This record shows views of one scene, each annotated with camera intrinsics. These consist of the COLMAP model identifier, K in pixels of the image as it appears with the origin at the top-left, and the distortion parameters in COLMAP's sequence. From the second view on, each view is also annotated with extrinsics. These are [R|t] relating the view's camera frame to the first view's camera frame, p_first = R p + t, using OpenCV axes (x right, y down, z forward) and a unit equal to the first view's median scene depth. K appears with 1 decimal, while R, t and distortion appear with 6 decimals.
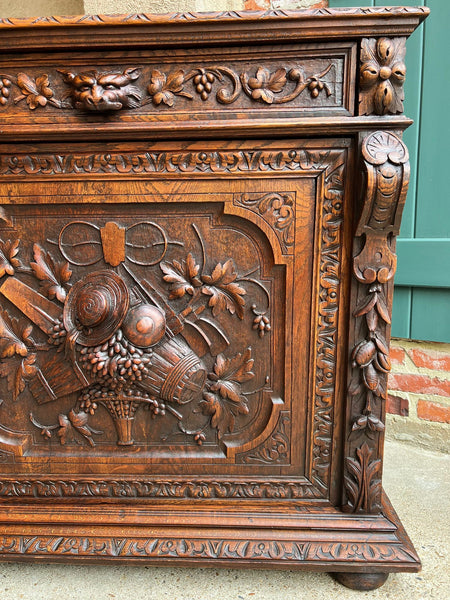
lens RADIAL K [[453.2, 0, 225.3], [0, 453.2, 300.9], [0, 0, 1]] dist [0.046560, -0.062727]
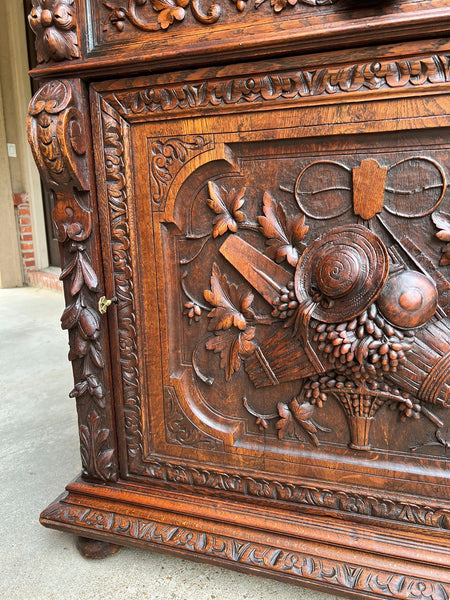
lens RADIAL K [[453.2, 0, 225.3], [0, 453.2, 300.9], [0, 0, 1]] dist [0.046560, -0.062727]
pose [[0.961124, 0.043088, -0.272734, -0.254978], [-0.029990, 0.998196, 0.052014, 0.026289], [0.274484, -0.041812, 0.960682, 0.200762]]
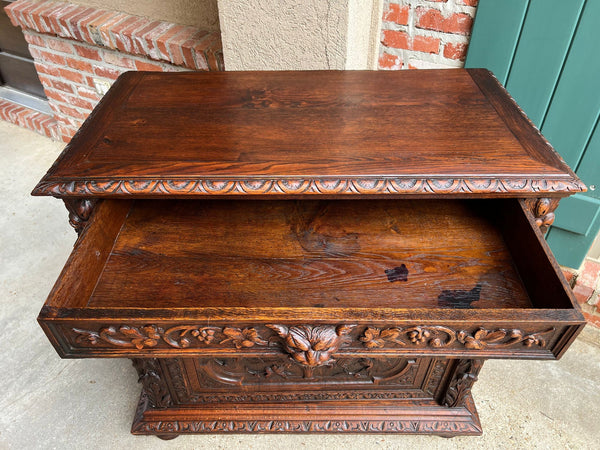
lens RADIAL K [[457.9, 0, 302.4], [0, 457.9, 227.2], [0, 0, 1]] dist [0.037345, -0.052101]
pose [[0.999091, -0.017557, 0.038854, -0.312159], [-0.004727, 0.860055, 0.510179, -0.983661], [-0.042373, -0.509899, 0.859190, -0.087616]]
